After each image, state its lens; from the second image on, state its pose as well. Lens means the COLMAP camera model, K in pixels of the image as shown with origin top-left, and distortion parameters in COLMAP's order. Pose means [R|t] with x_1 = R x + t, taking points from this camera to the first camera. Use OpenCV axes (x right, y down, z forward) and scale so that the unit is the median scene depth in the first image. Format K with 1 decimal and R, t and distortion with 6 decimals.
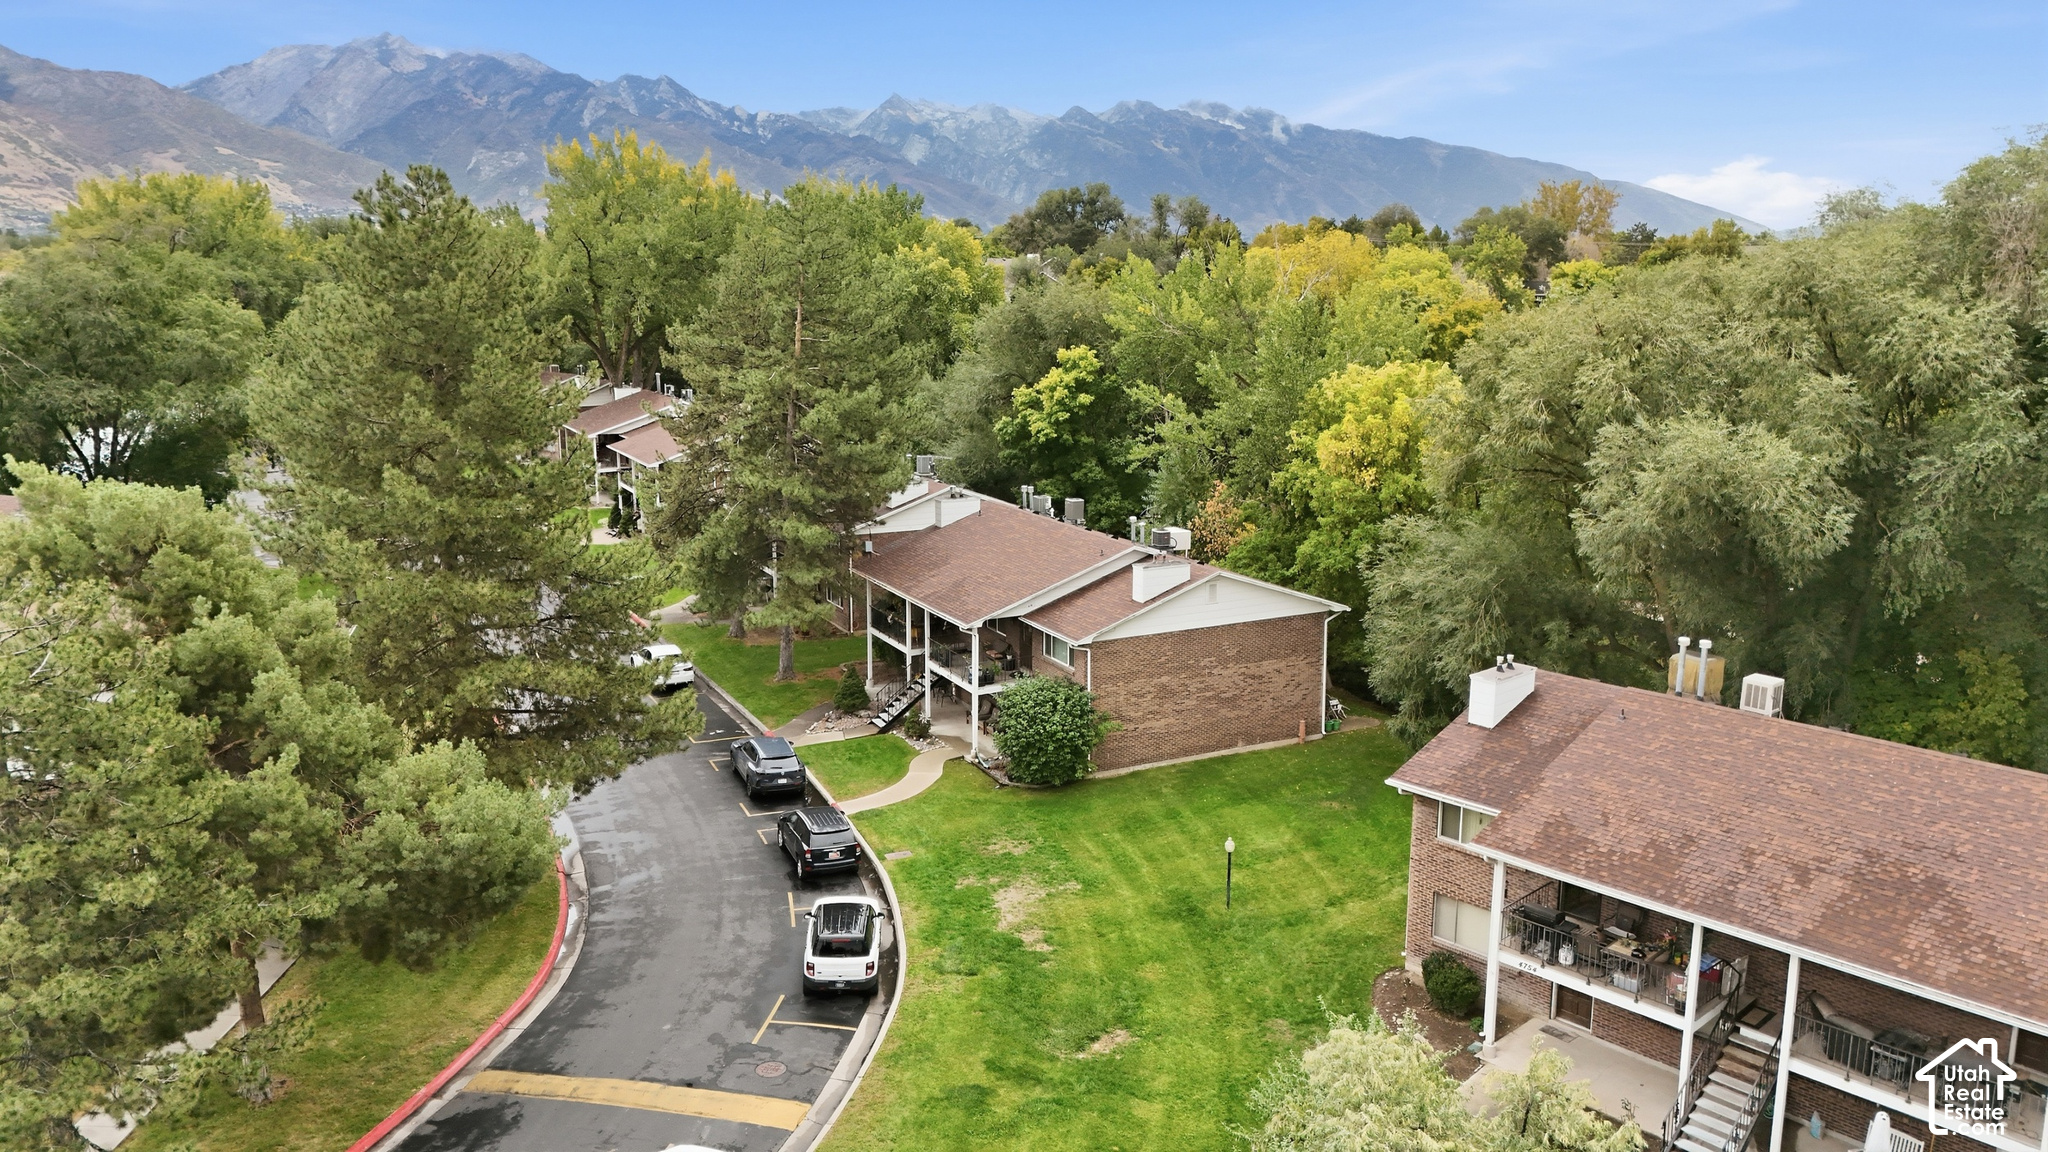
lens RADIAL K [[1516.6, 0, 1020.9], [0, 1516.6, 584.3], [0, 0, 1]] dist [0.101778, -0.140058]
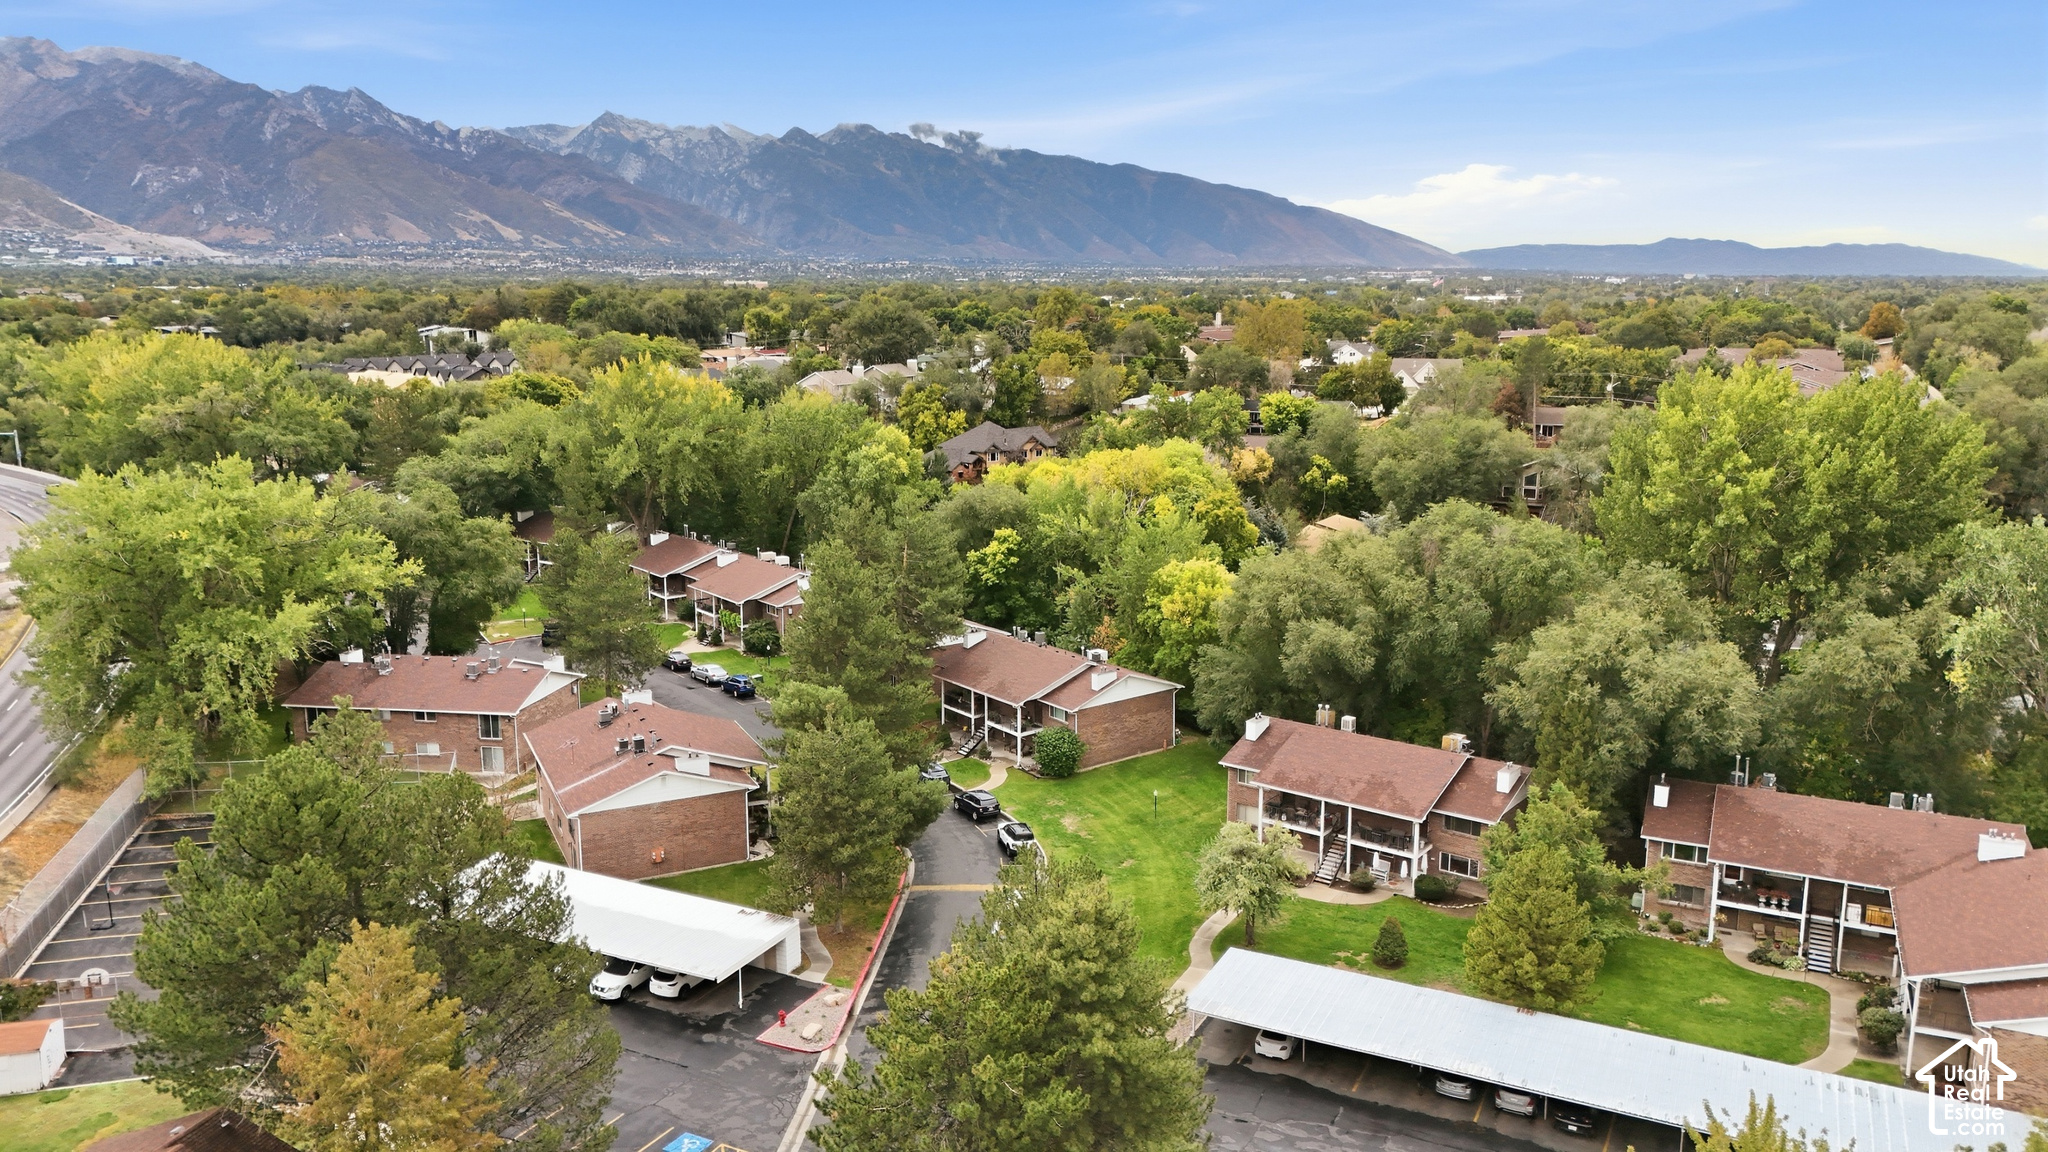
lens RADIAL K [[1502.2, 0, 1024.0], [0, 1502.2, 576.0], [0, 0, 1]] dist [0.098872, -0.000856]
pose [[0.984396, -0.036272, 0.172190, -0.397793], [0.039377, 0.999117, -0.014651, -0.127729], [-0.171507, 0.021203, 0.984955, -1.143676]]
